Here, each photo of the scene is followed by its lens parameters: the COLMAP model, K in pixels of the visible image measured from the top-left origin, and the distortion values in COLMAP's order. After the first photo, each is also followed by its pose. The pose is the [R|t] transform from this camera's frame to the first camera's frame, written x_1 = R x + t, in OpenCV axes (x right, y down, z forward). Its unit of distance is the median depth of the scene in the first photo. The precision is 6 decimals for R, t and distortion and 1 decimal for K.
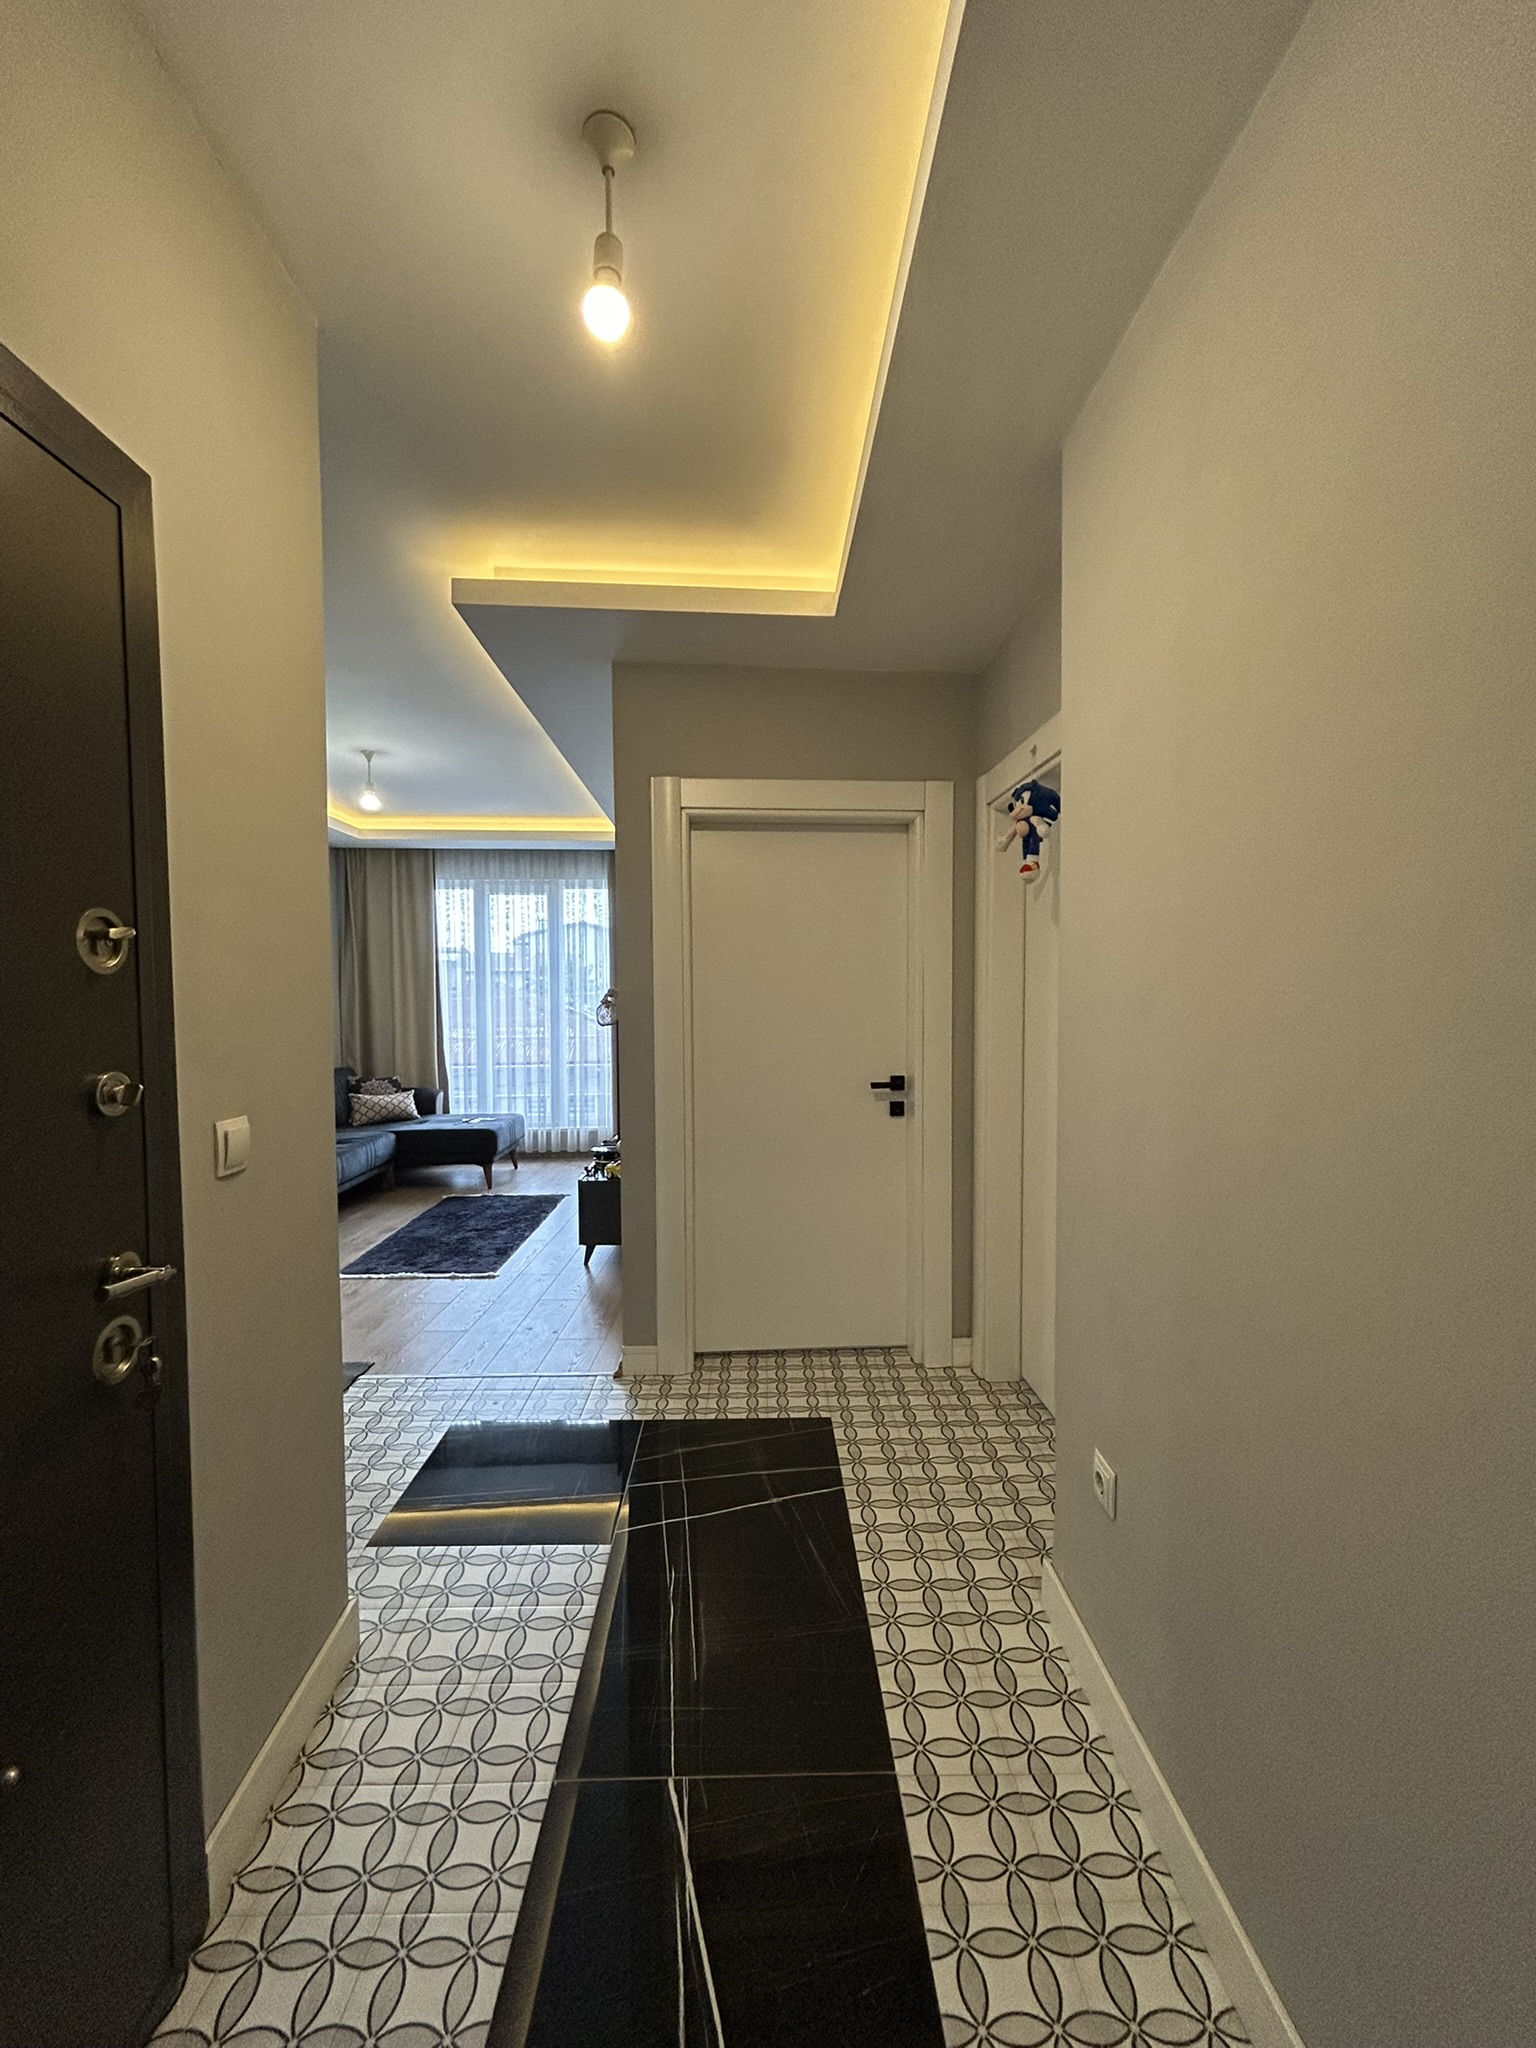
lens RADIAL K [[826.3, 0, 771.5], [0, 826.3, 1024.5], [0, 0, 1]] dist [-0.001607, 0.000222]
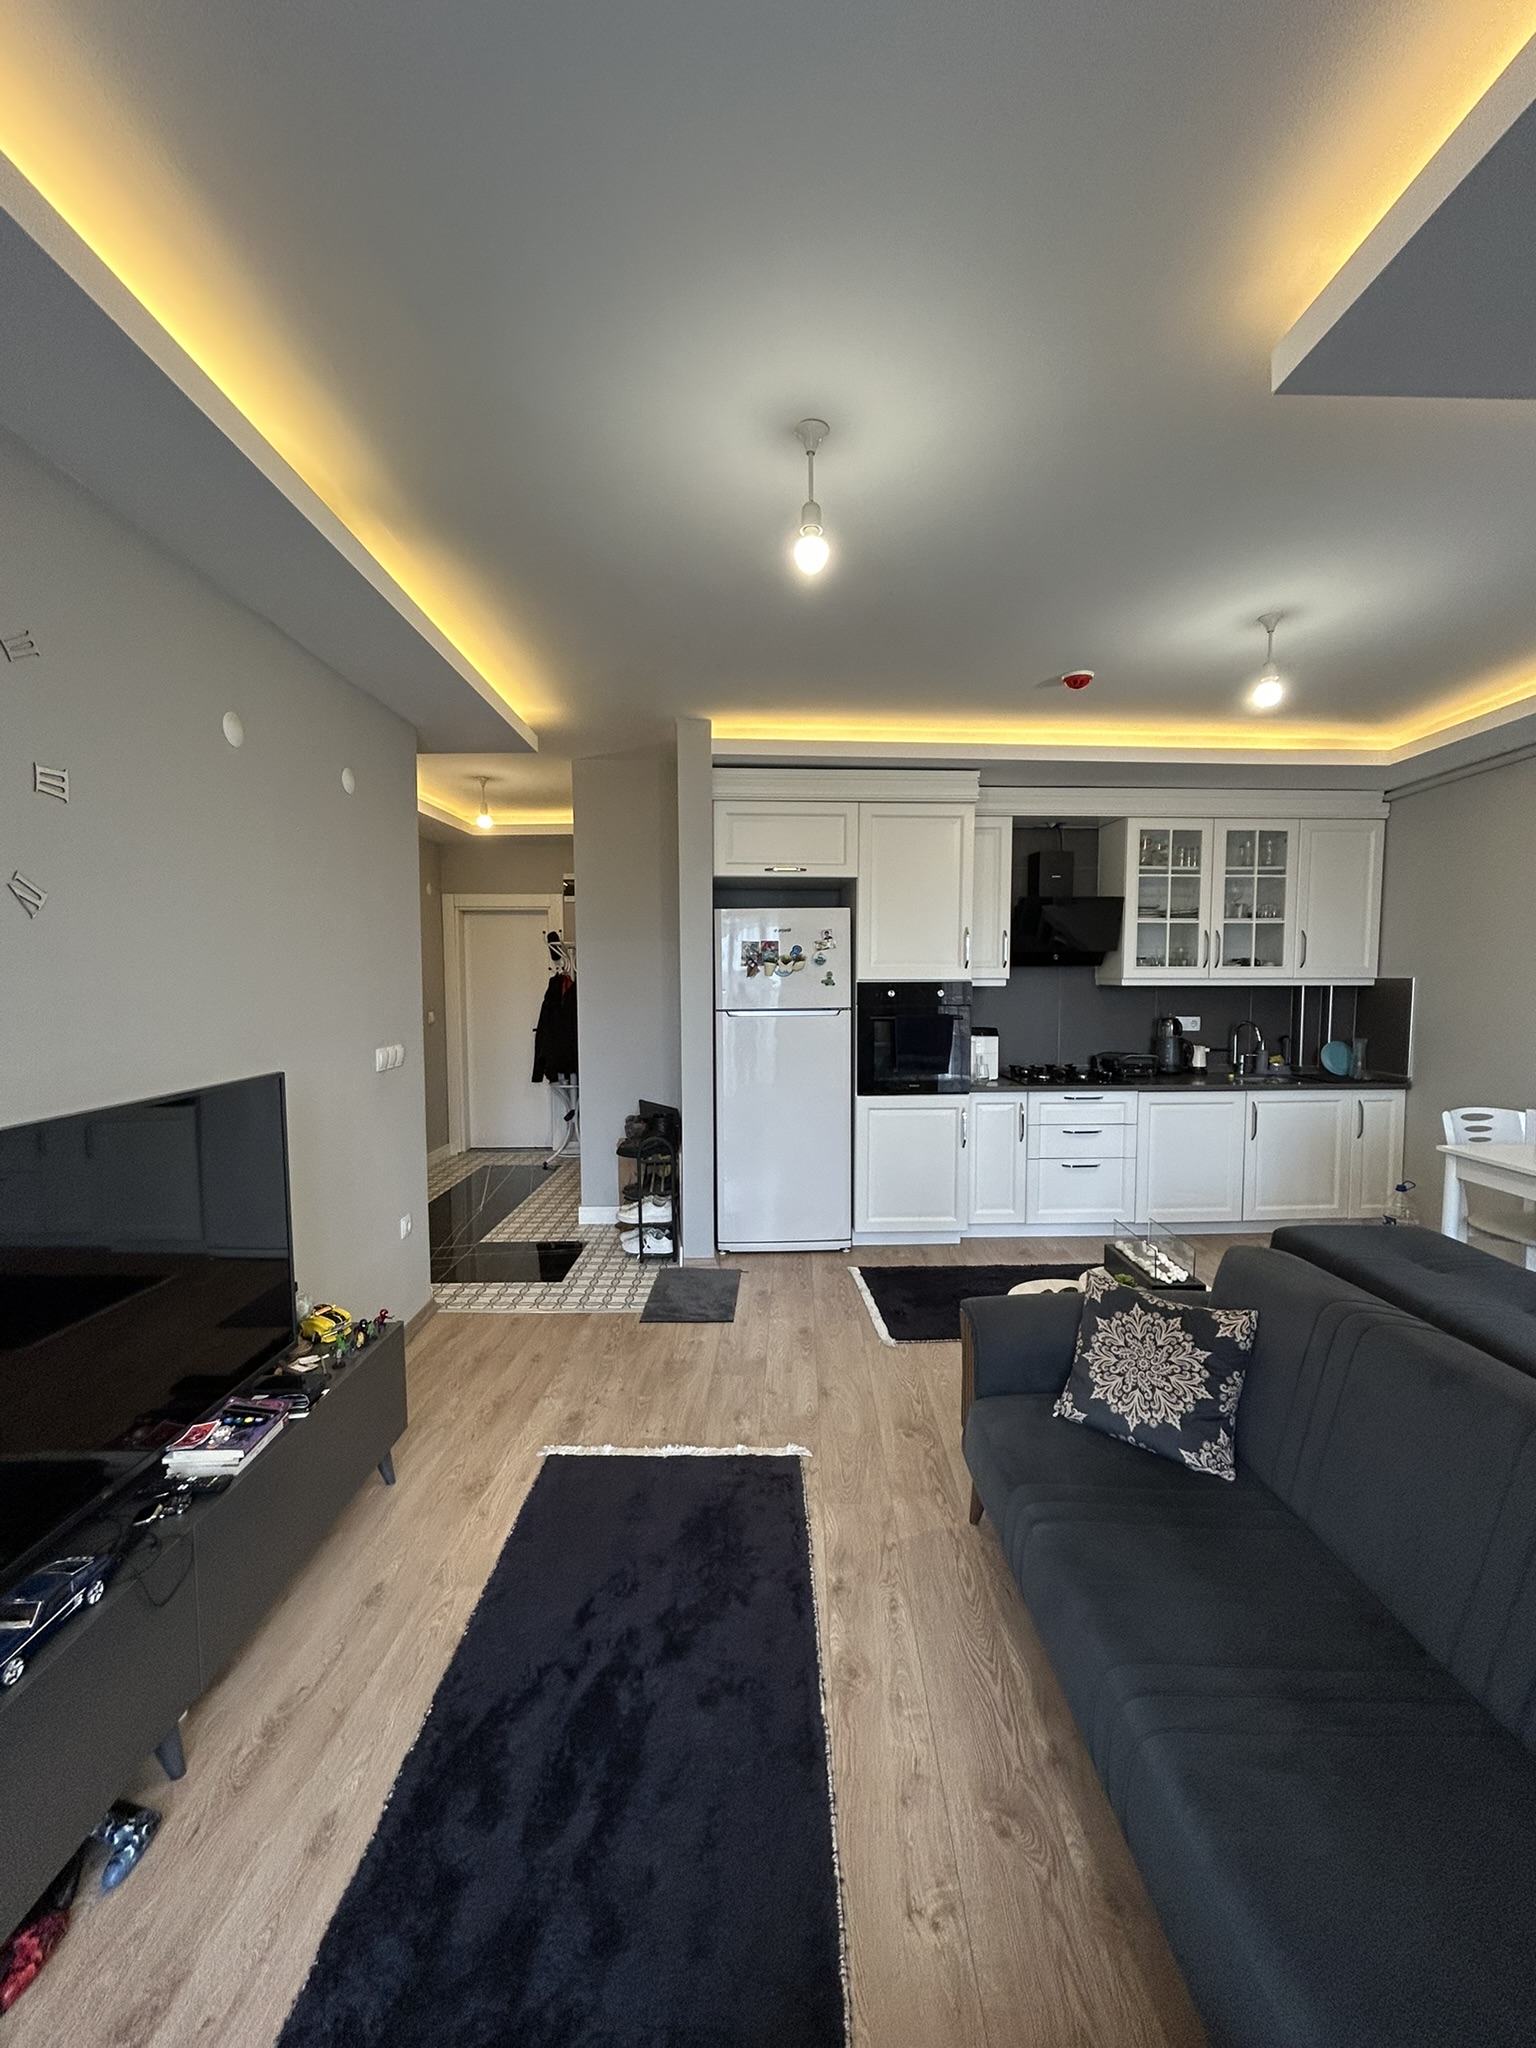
lens RADIAL K [[822.1, 0, 768.8], [0, 822.1, 1024.6], [0, 0, 1]] dist [-0.002119, 0.000895]
pose [[-0.999684, 0.008917, 0.023516, -0.321239], [0.011355, 0.994335, 0.105679, -0.055163], [-0.022440, 0.105912, -0.994122, 0.976116]]
